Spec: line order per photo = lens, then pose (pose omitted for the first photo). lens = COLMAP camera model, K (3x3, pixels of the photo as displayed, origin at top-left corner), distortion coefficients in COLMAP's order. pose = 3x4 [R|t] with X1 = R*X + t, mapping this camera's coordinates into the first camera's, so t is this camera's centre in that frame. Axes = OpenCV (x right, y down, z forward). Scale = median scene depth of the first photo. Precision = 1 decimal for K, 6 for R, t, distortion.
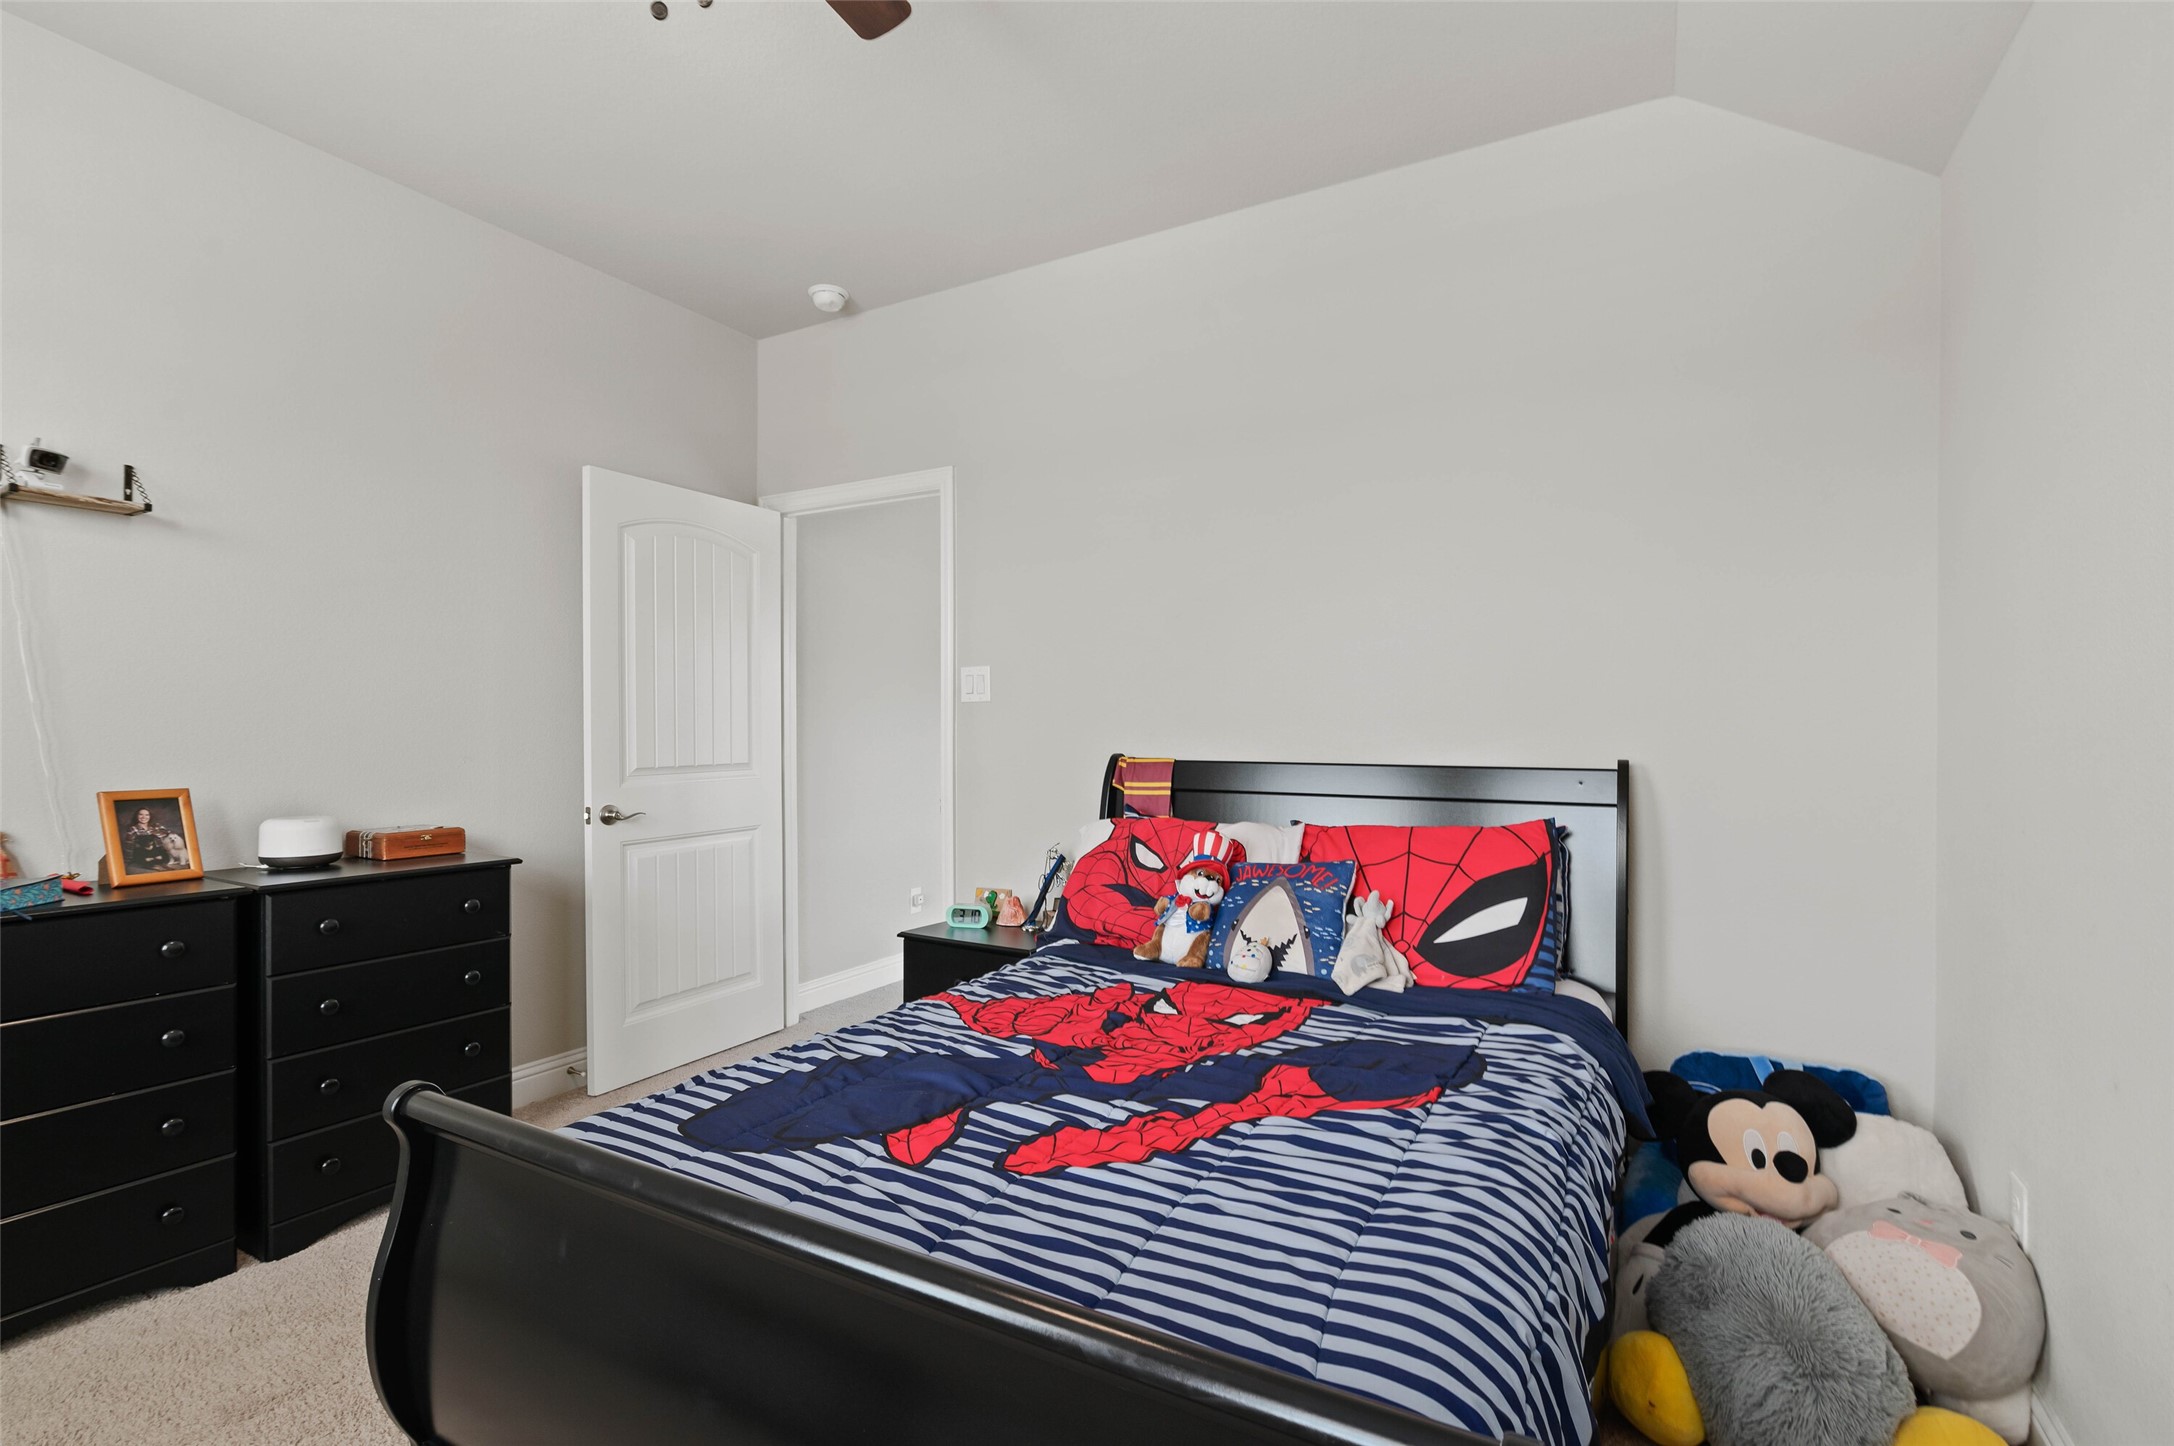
lens RADIAL K [[989.9, 0, 1087.0], [0, 989.9, 723.0], [0, 0, 1]] dist [-0.000698, 0.000500]
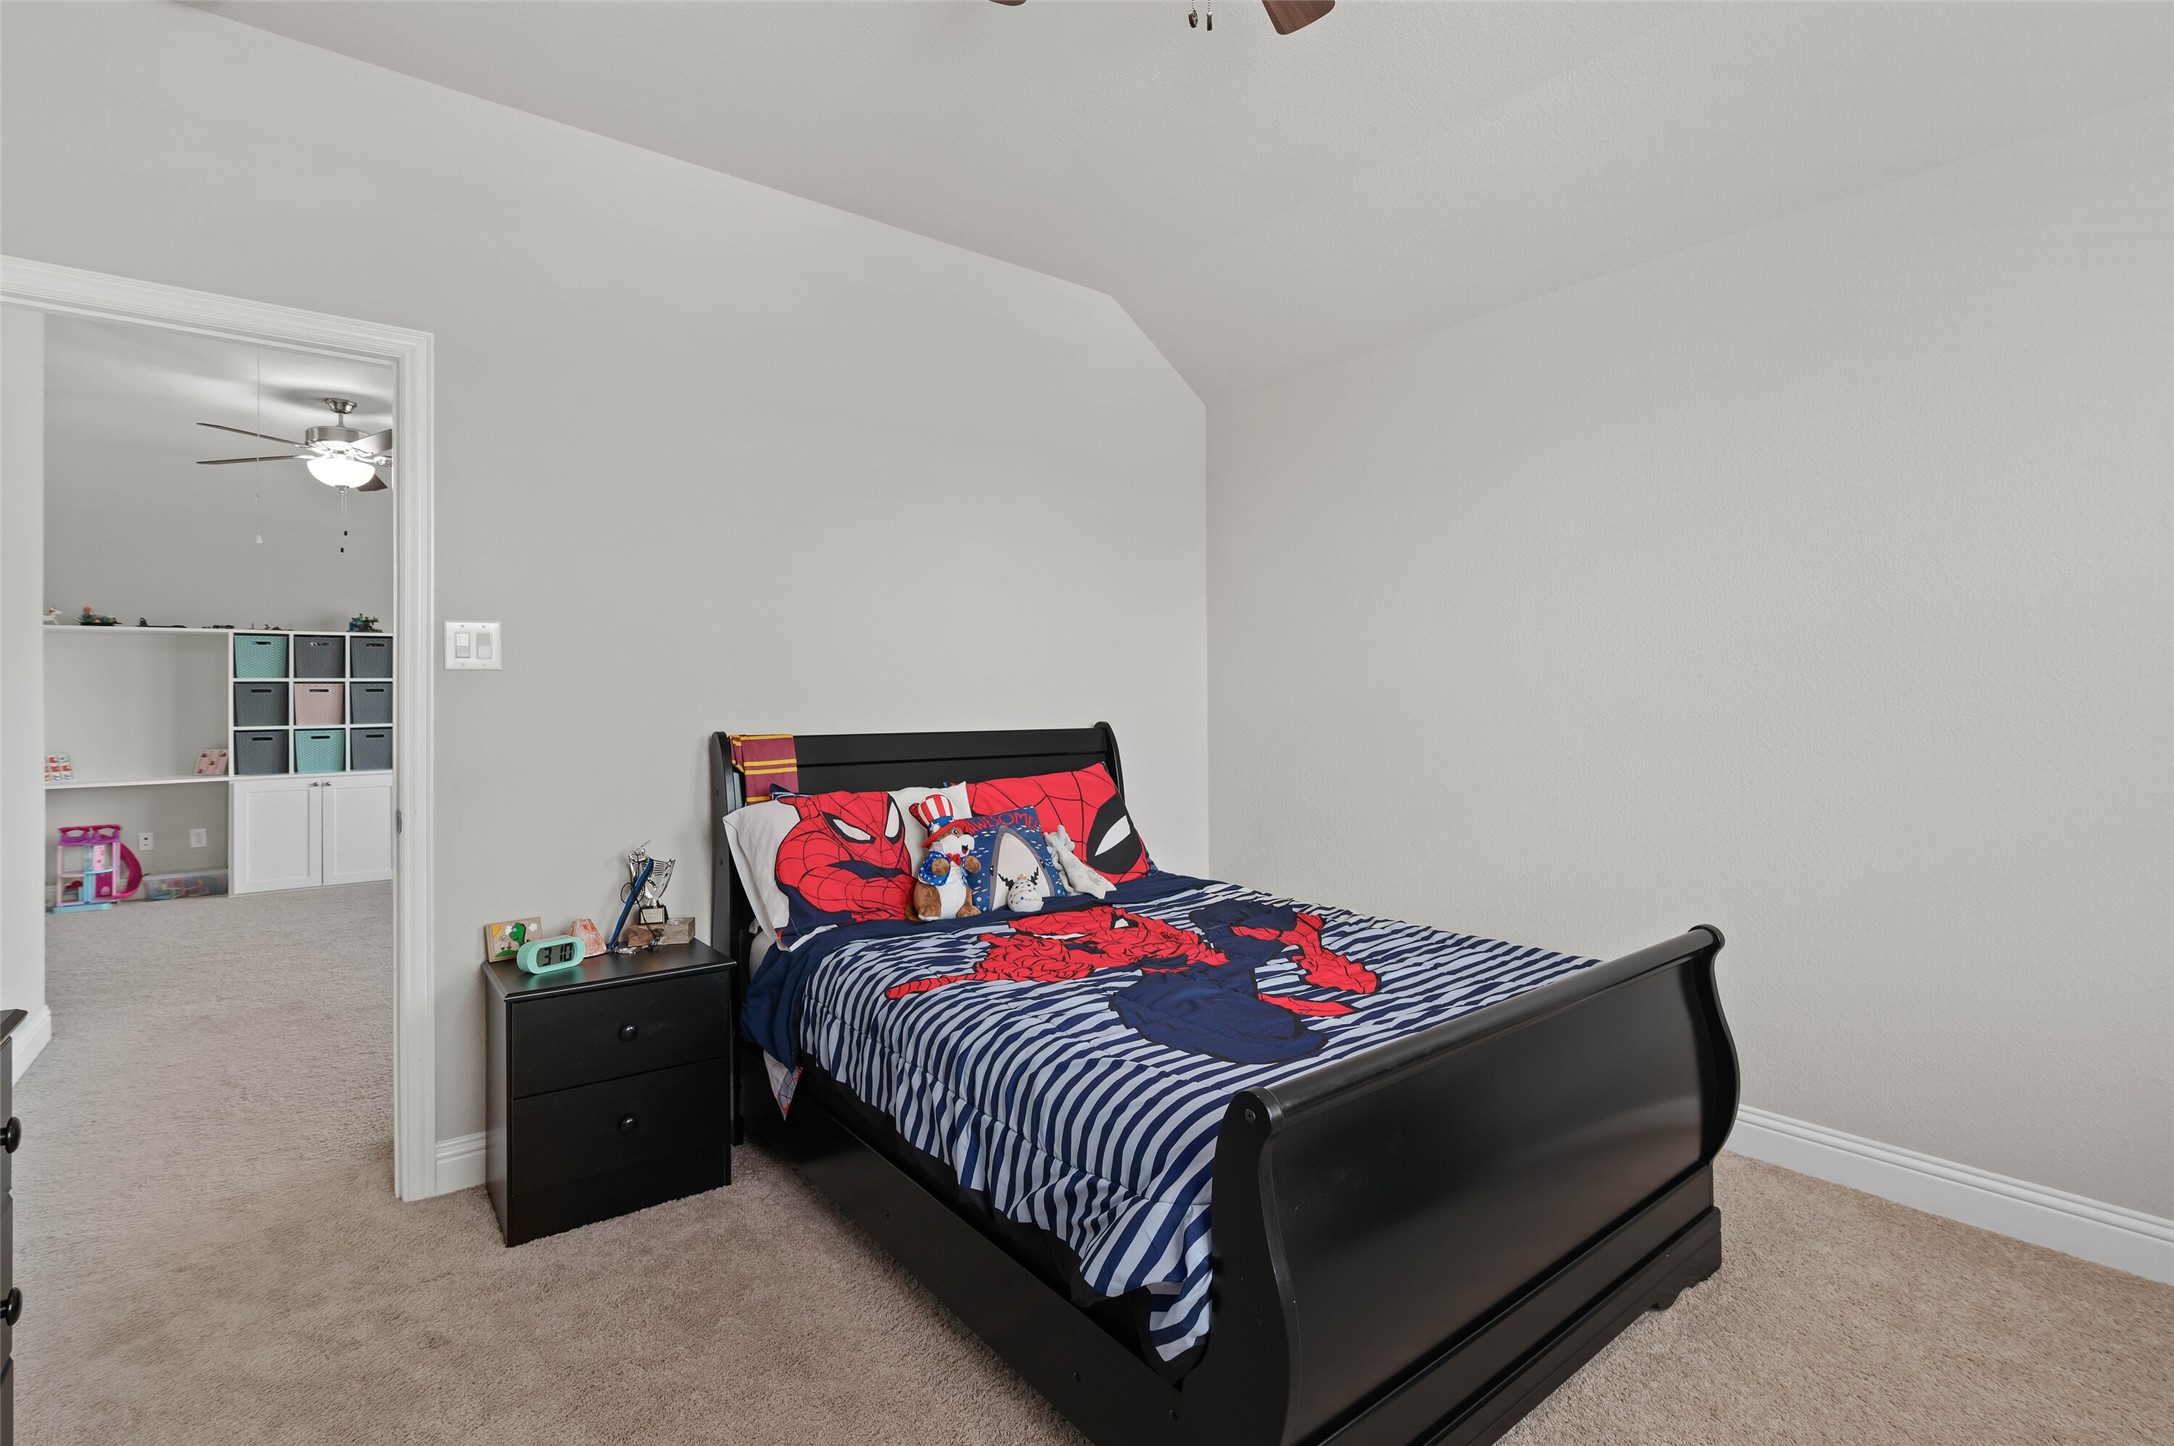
lens RADIAL K [[1002.0, 0, 1093.9], [0, 1002.0, 712.1], [0, 0, 1]] dist [-0.007436, 0.000254]
pose [[0.376857, -0.013524, 0.926173, -0.950589], [0.002159, 0.999904, 0.013722, 0.001938], [-0.926269, -0.003172, 0.376850, 0.474671]]
